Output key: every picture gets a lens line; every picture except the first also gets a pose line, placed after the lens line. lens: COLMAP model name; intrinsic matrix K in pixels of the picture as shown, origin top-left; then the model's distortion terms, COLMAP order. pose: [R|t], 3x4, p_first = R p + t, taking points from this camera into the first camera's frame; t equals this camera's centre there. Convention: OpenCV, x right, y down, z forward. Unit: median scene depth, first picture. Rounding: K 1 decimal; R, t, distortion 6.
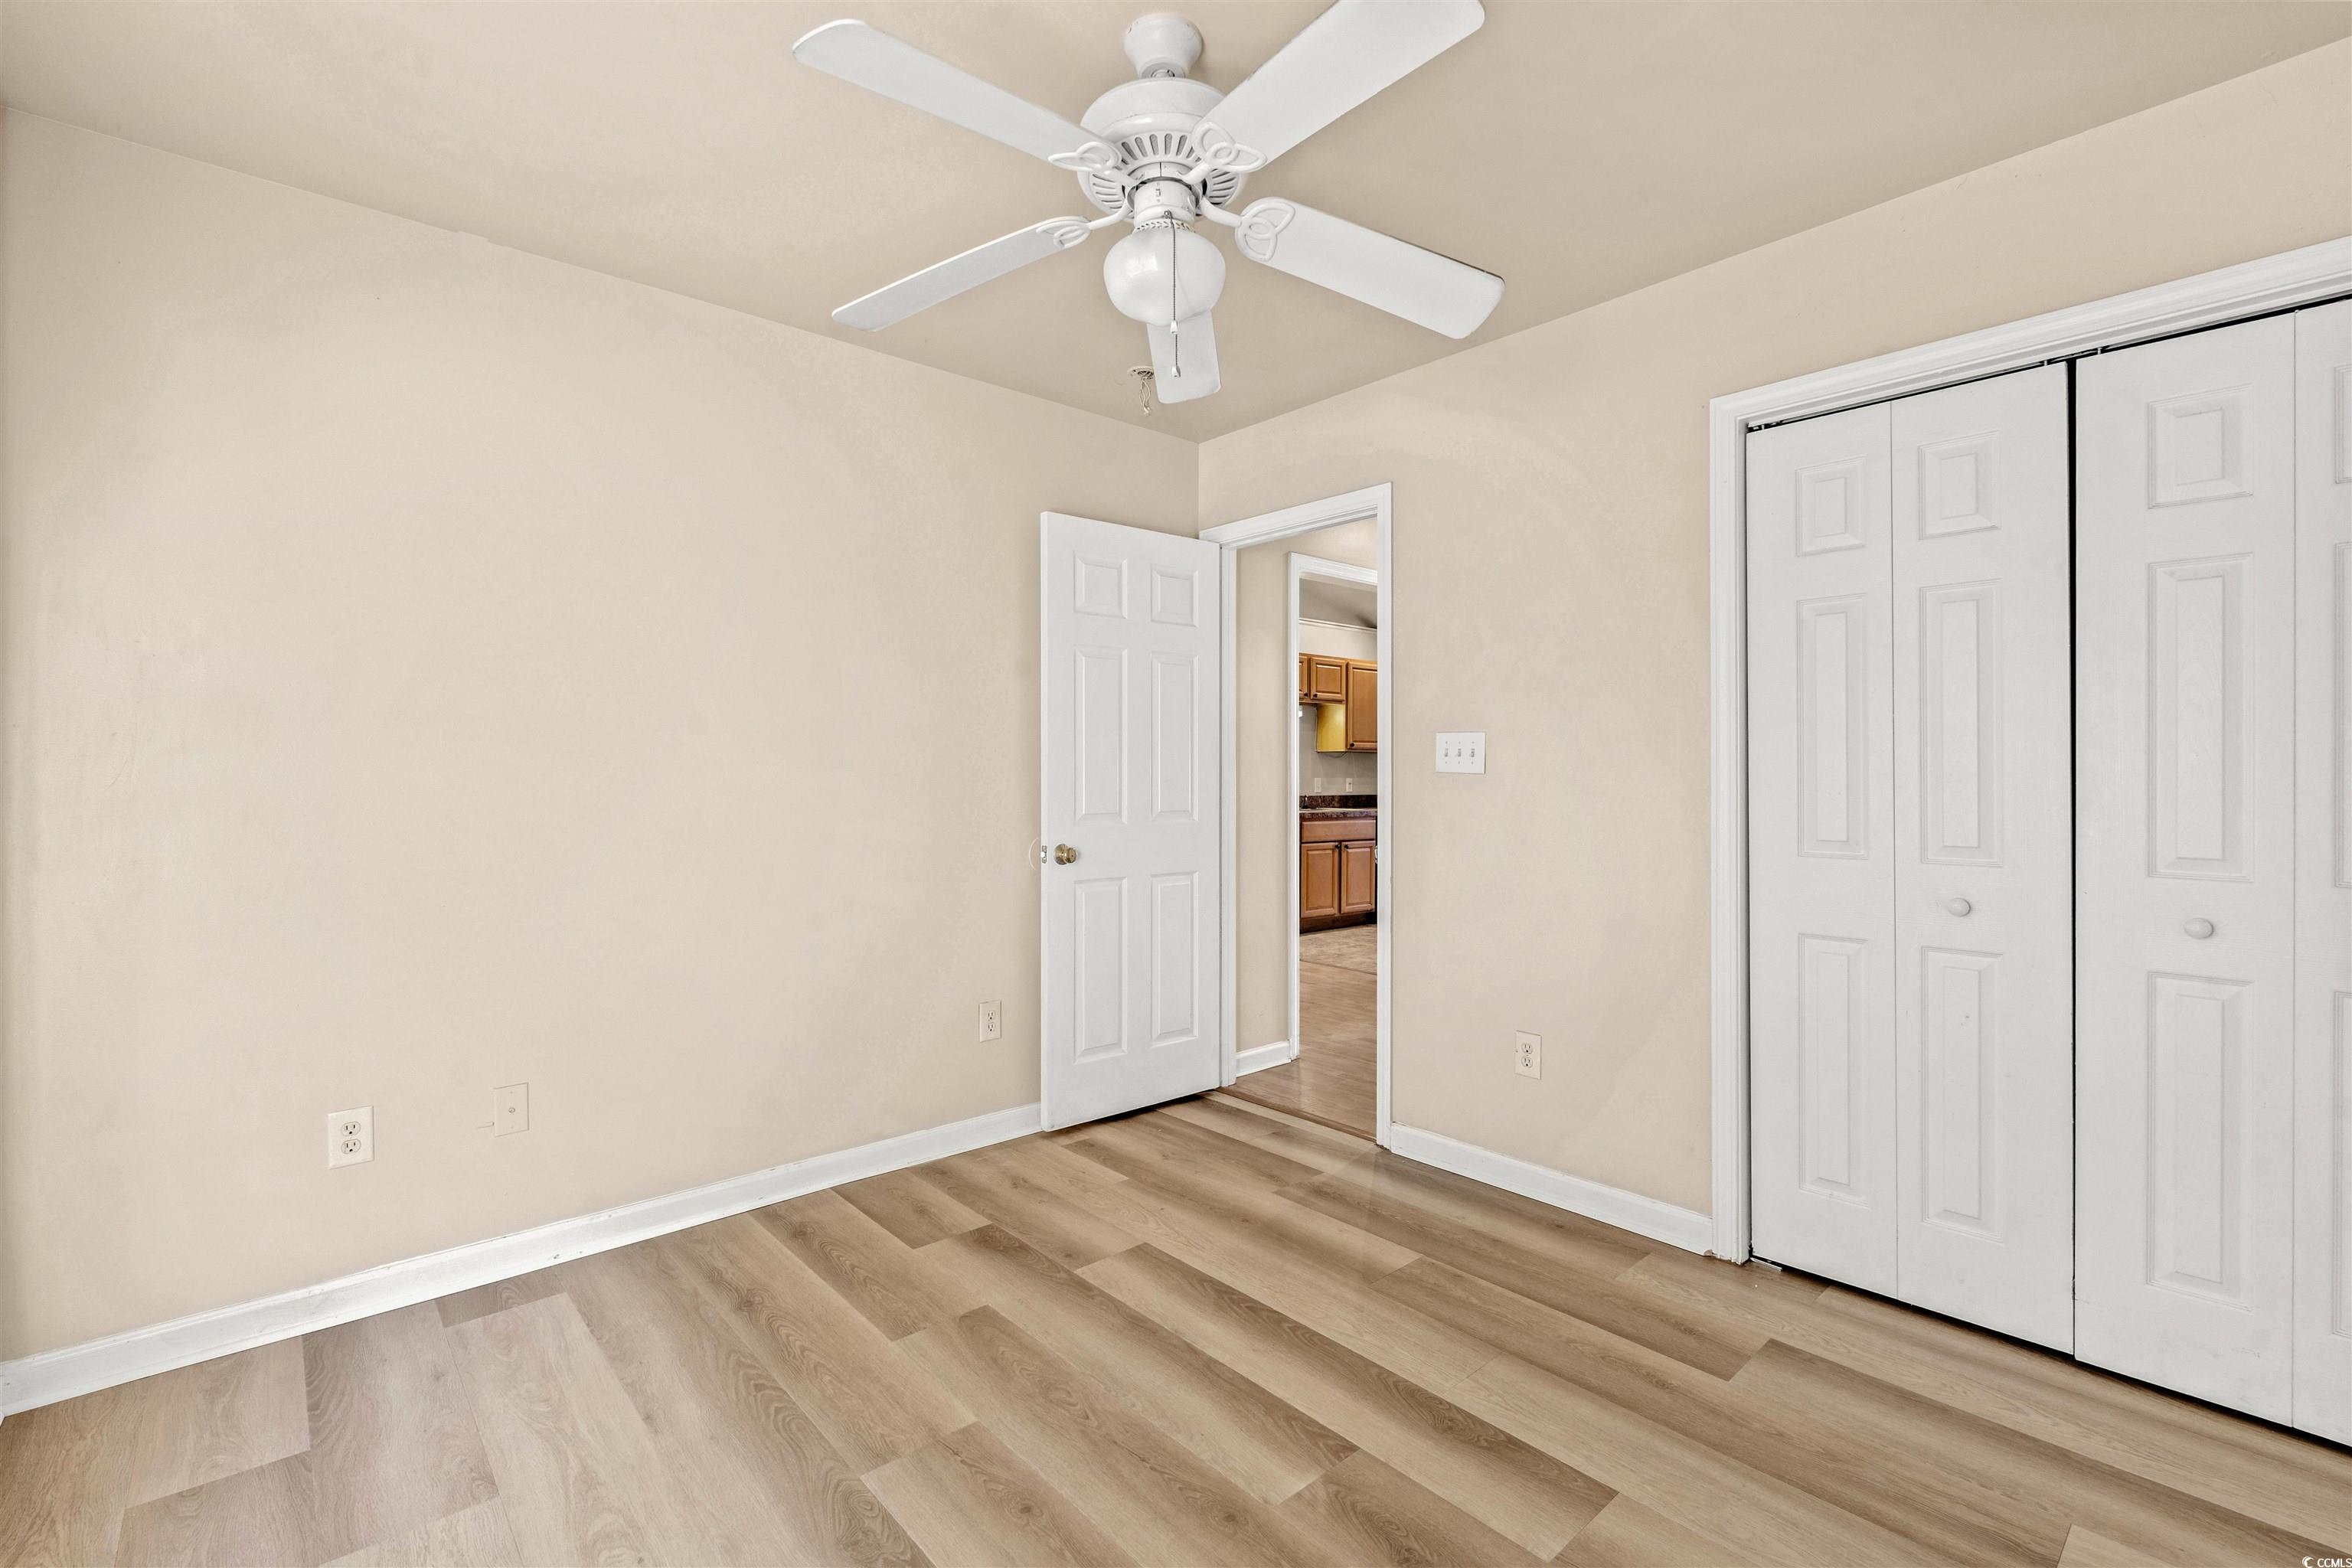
lens RADIAL K [[1029.6, 0, 1179.4], [0, 1029.6, 779.3], [0, 0, 1]] dist [-0.002368, 0.000103]
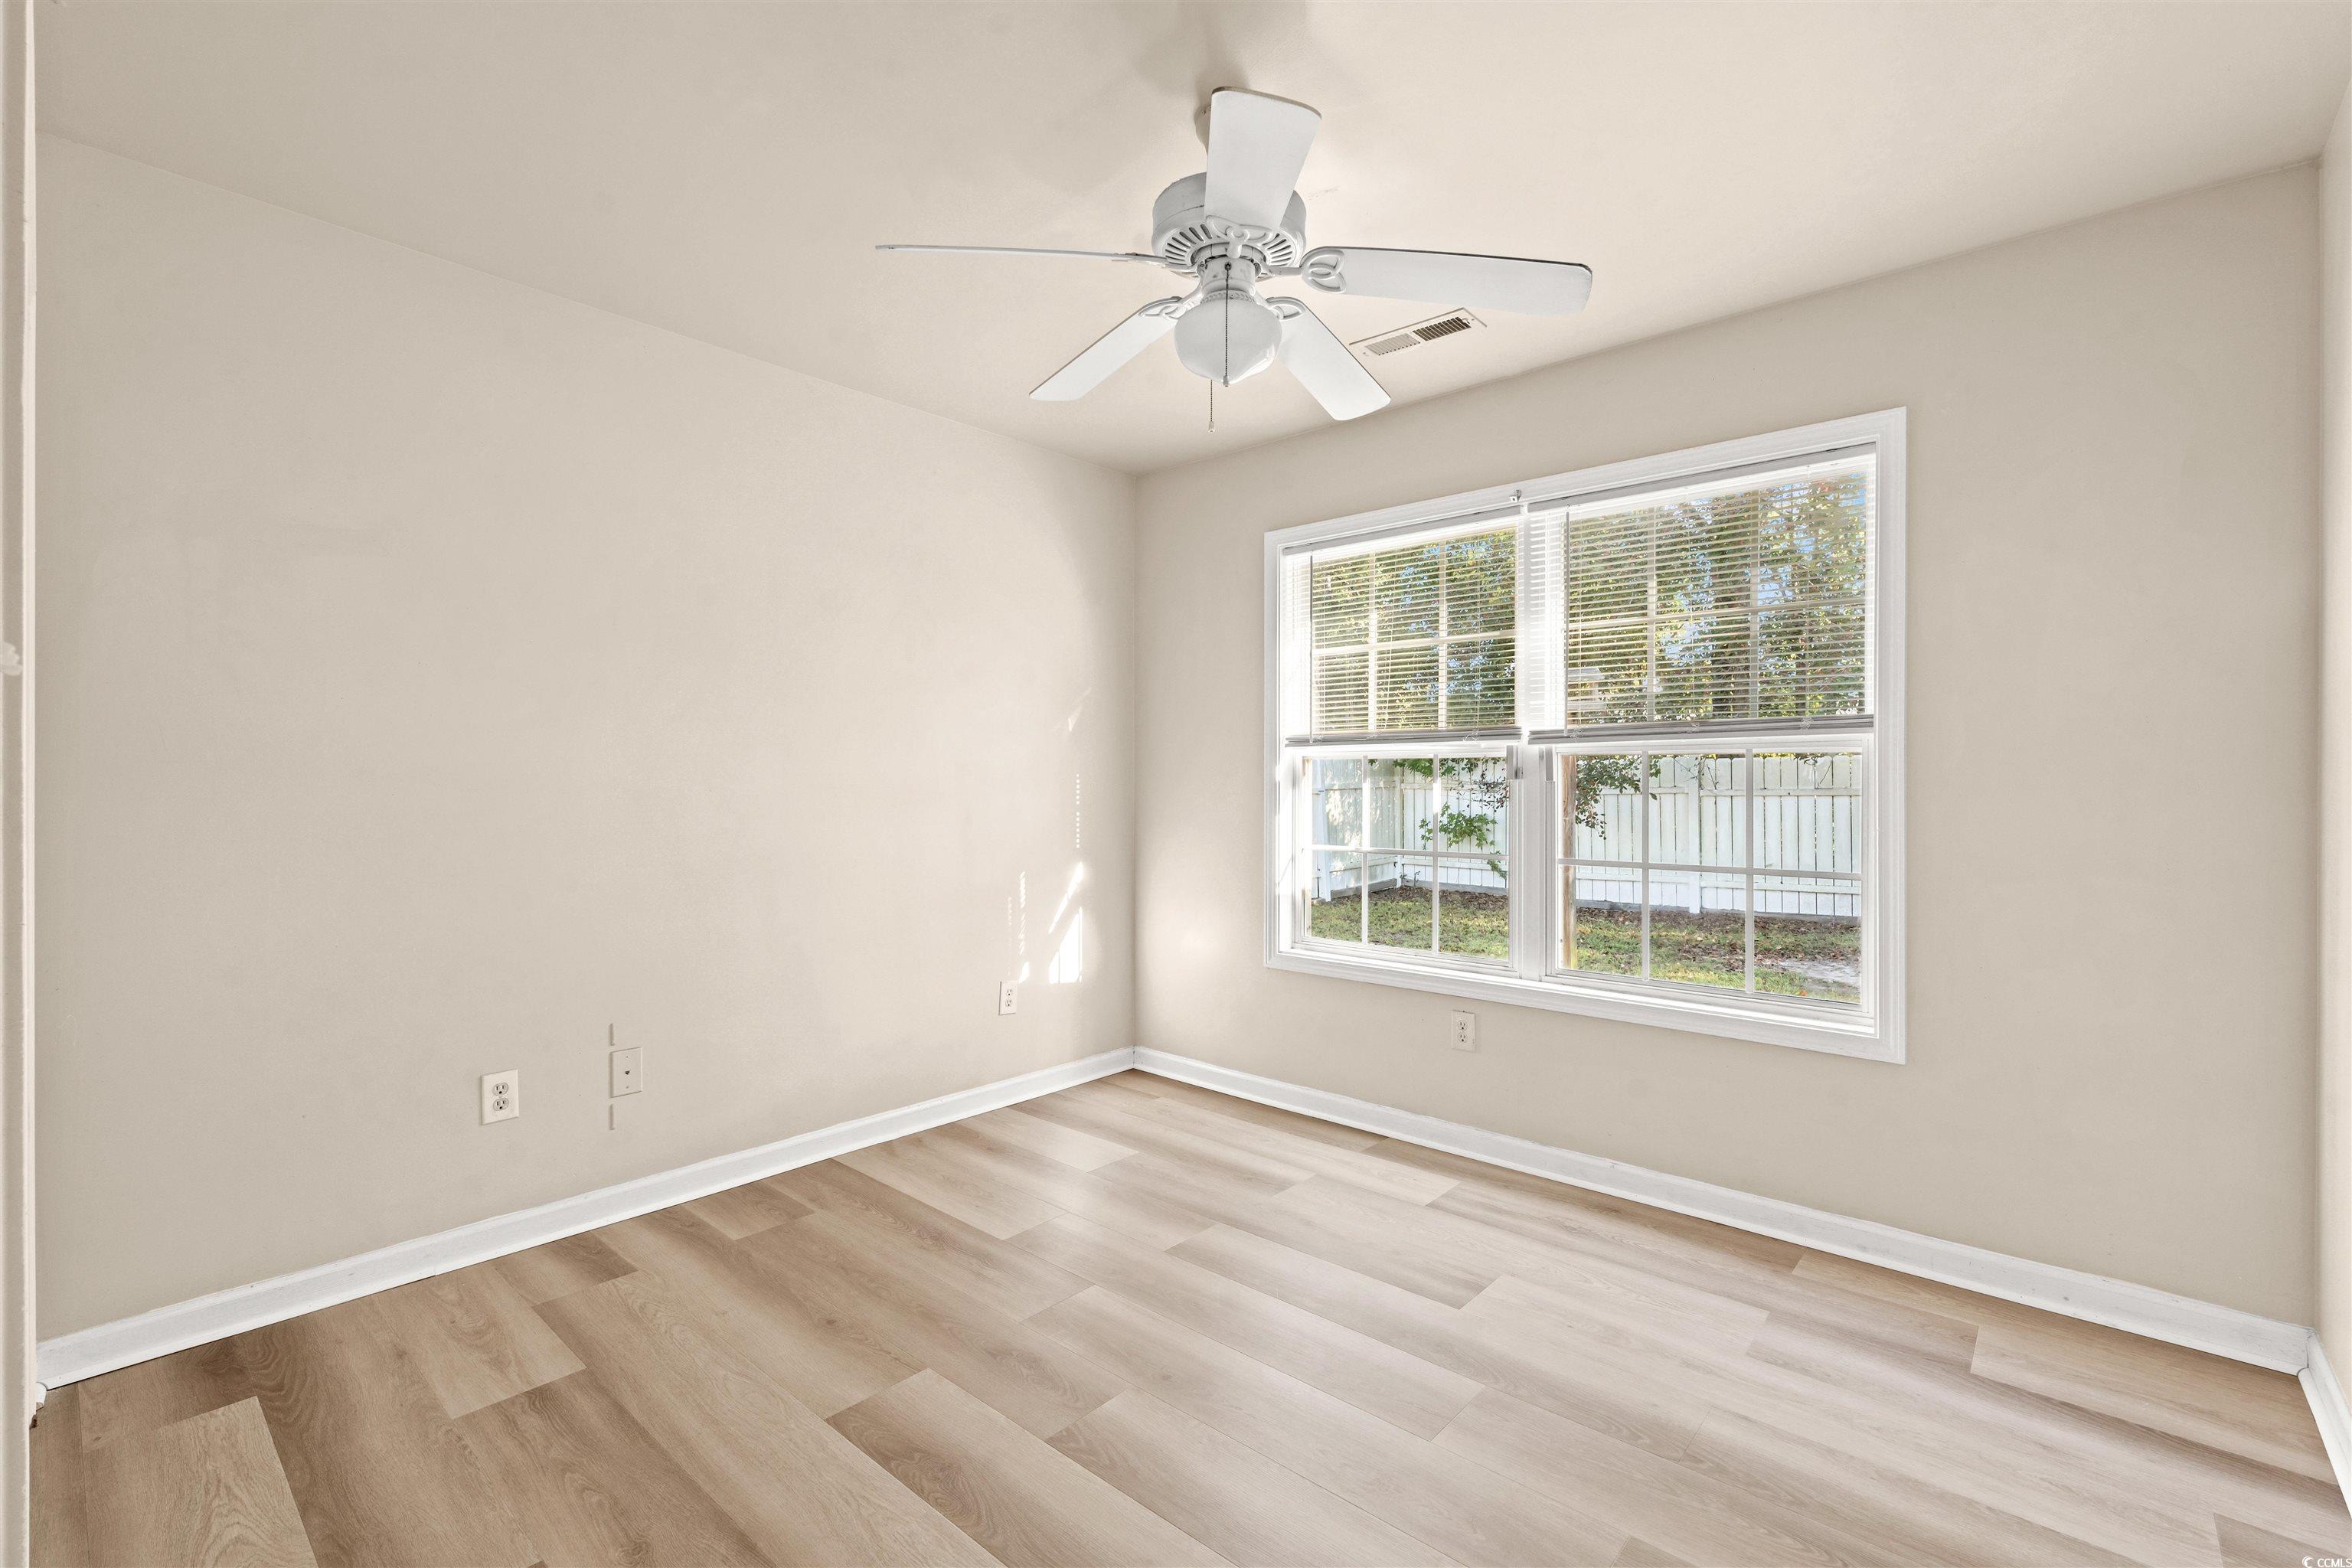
lens RADIAL K [[1029.6, 0, 1179.4], [0, 1029.6, 779.3], [0, 0, 1]] dist [-0.002368, 0.000103]
pose [[-0.993597, -0.002145, -0.112959, 0.161832], [-0.002136, 0.999998, -0.000198, -0.006831], [0.112959, 0.000045, -0.993600, 2.054705]]
